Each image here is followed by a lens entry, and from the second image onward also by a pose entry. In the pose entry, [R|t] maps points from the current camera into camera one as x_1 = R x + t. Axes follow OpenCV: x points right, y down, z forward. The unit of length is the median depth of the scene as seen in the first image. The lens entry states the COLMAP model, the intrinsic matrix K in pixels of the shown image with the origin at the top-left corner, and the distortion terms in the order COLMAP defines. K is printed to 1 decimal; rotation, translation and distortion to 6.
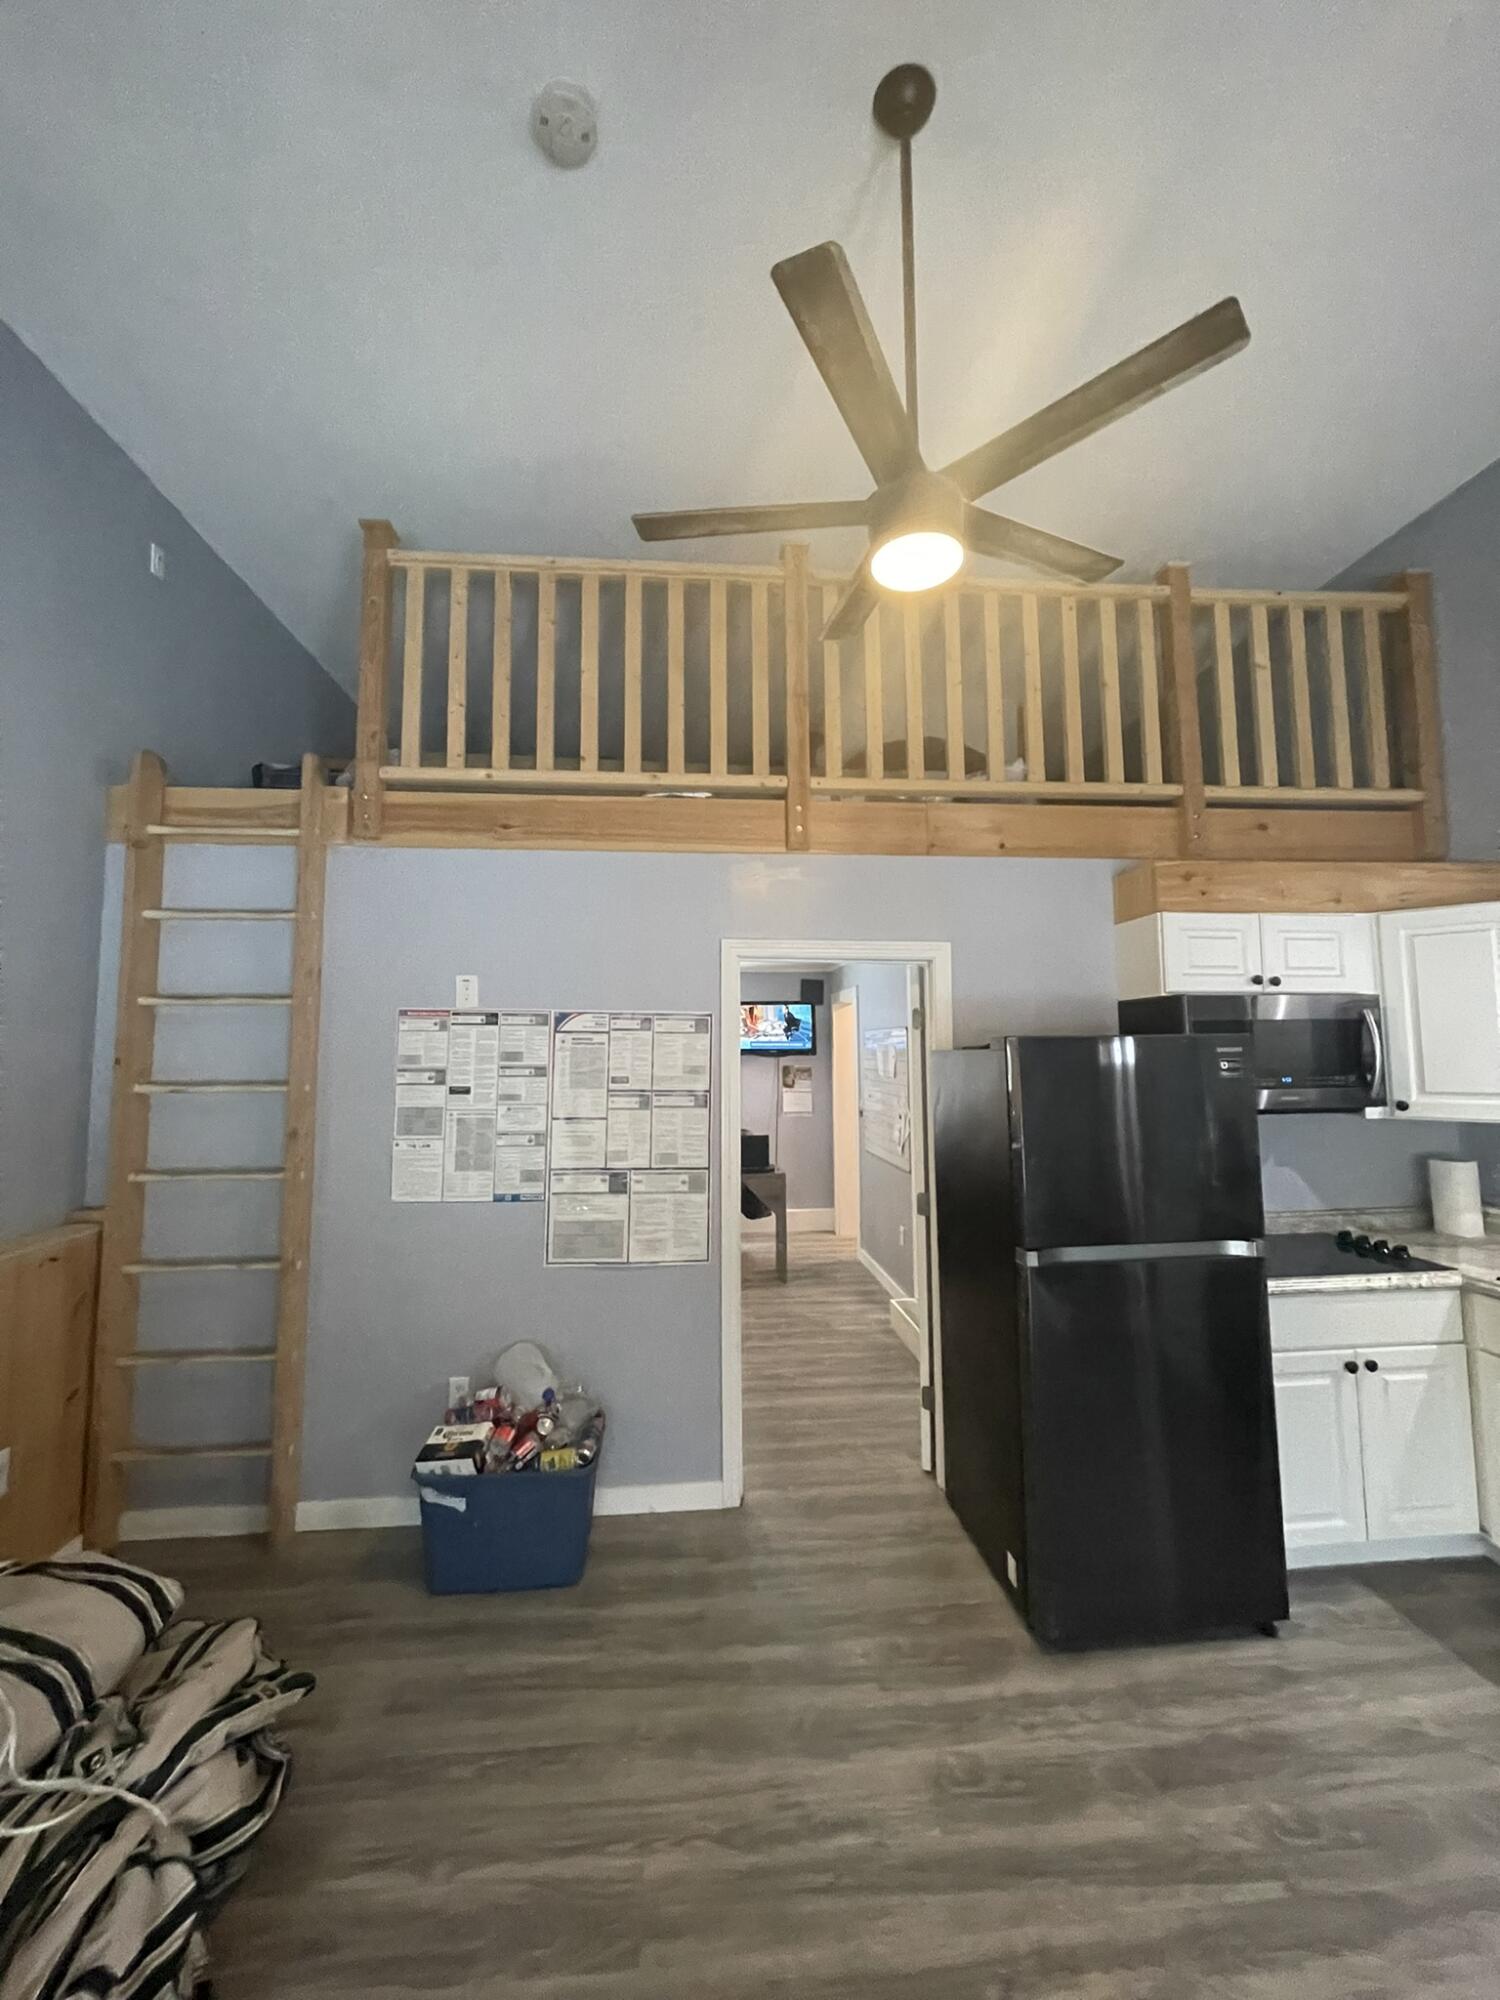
lens RADIAL K [[807.1, 0, 751.9], [0, 807.1, 986.7], [0, 0, 1]] dist [0.000763, -0.000030]
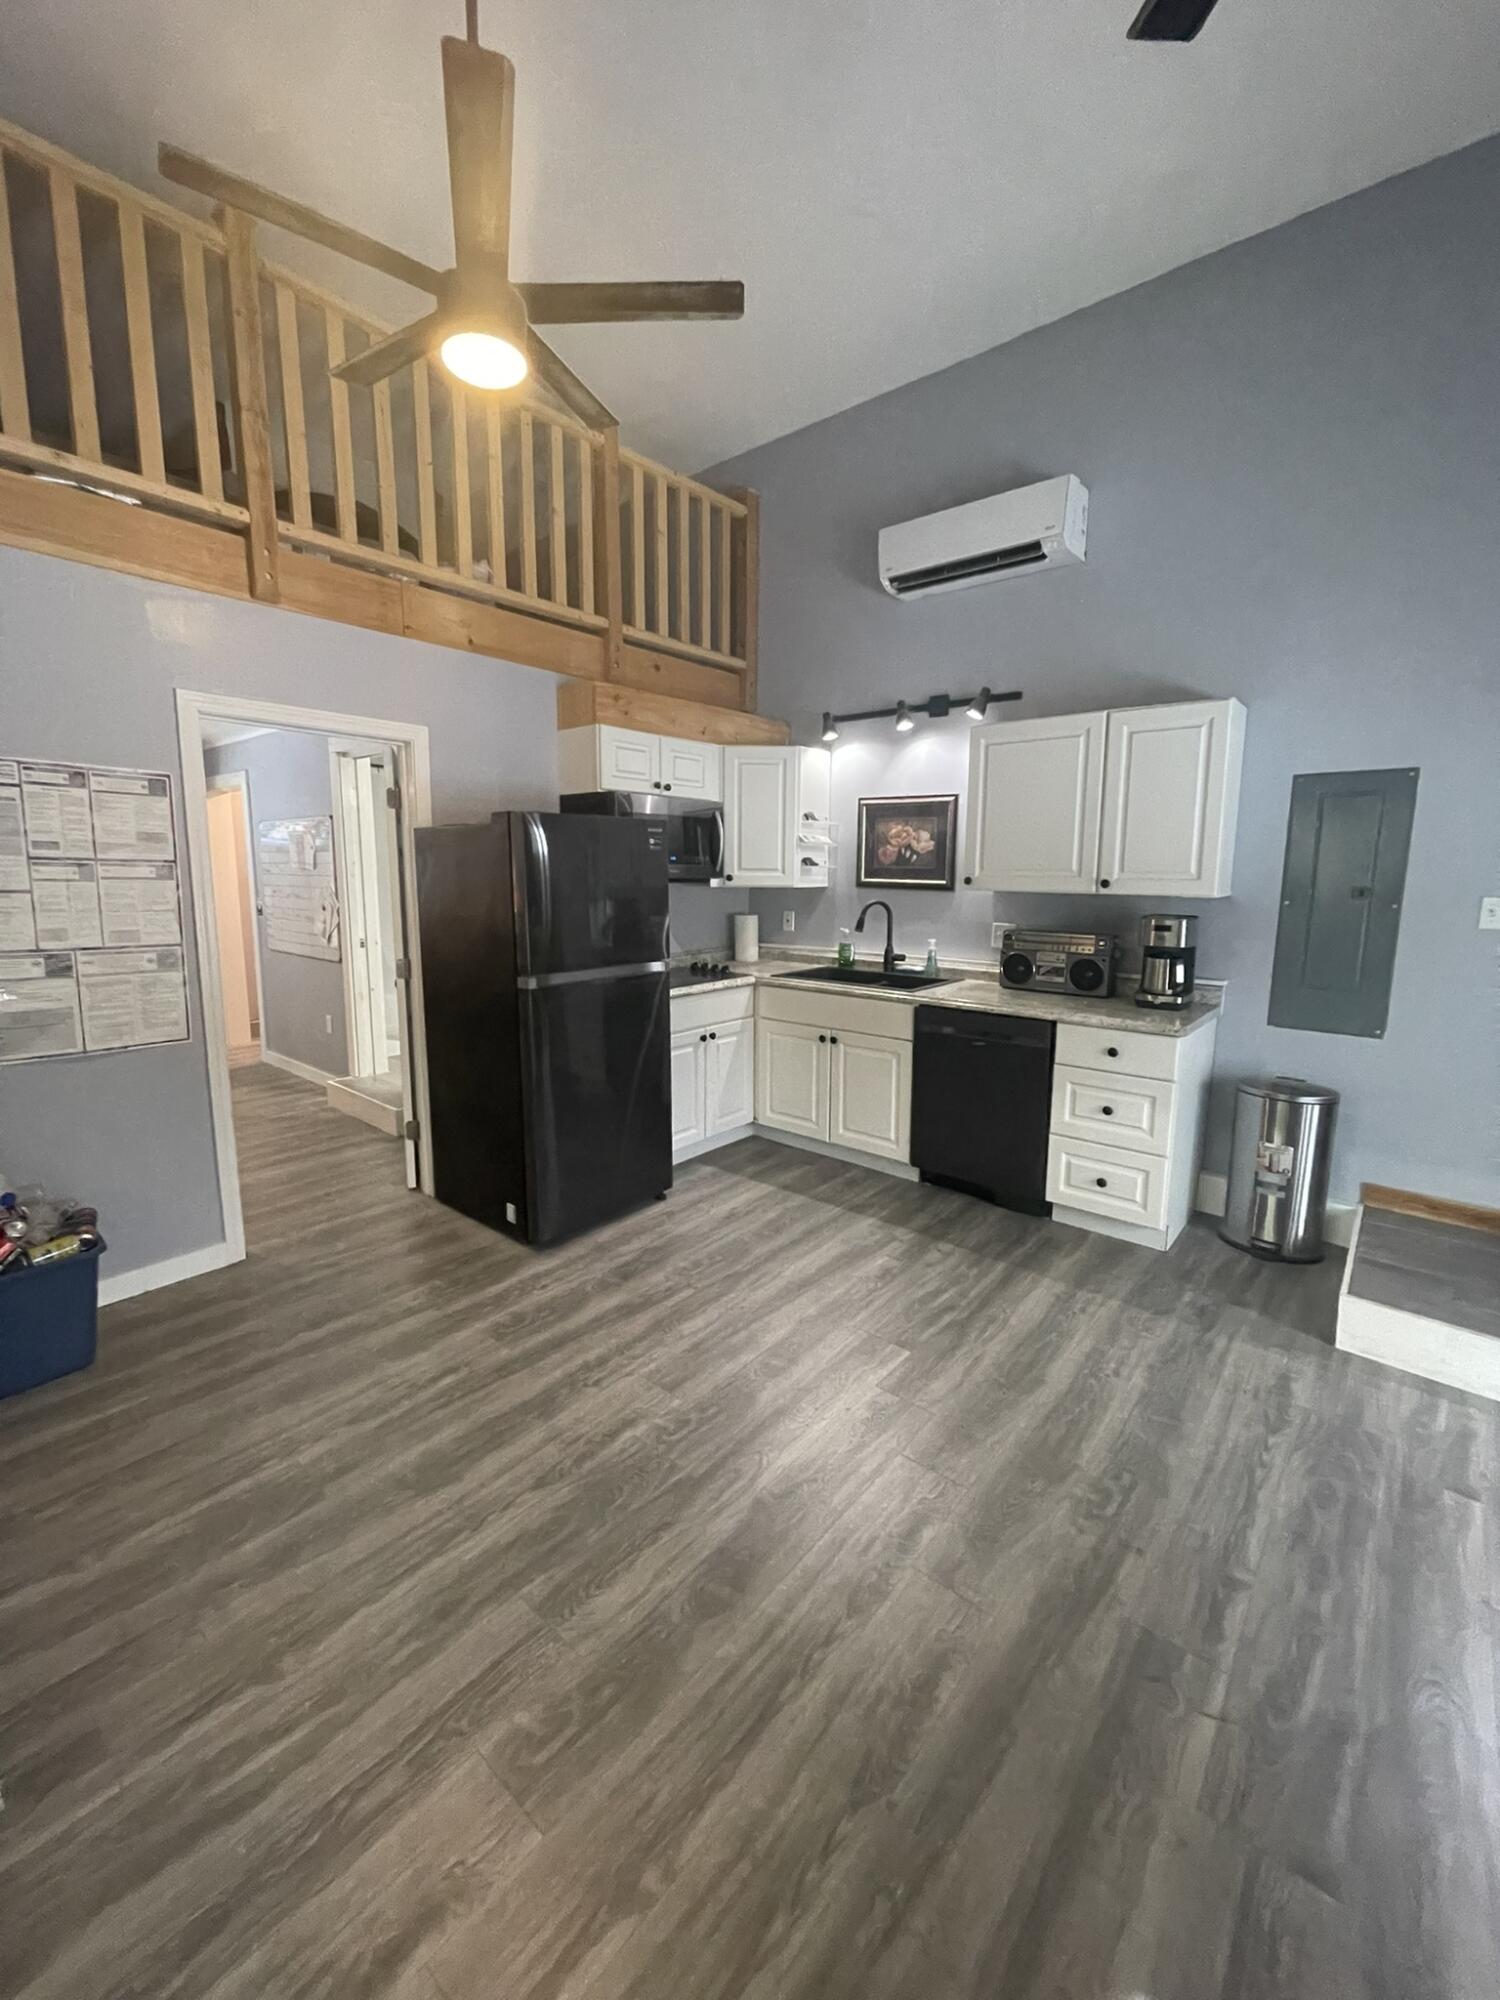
lens RADIAL K [[807.1, 0, 752.0], [0, 807.1, 996.7], [0, 0, 1]] dist [0.000763, -0.000030]
pose [[0.709233, -0.098687, 0.698032, -0.245259], [-0.066135, 0.976473, 0.205249, 0.048884], [-0.701865, -0.191734, 0.686020, -0.119634]]
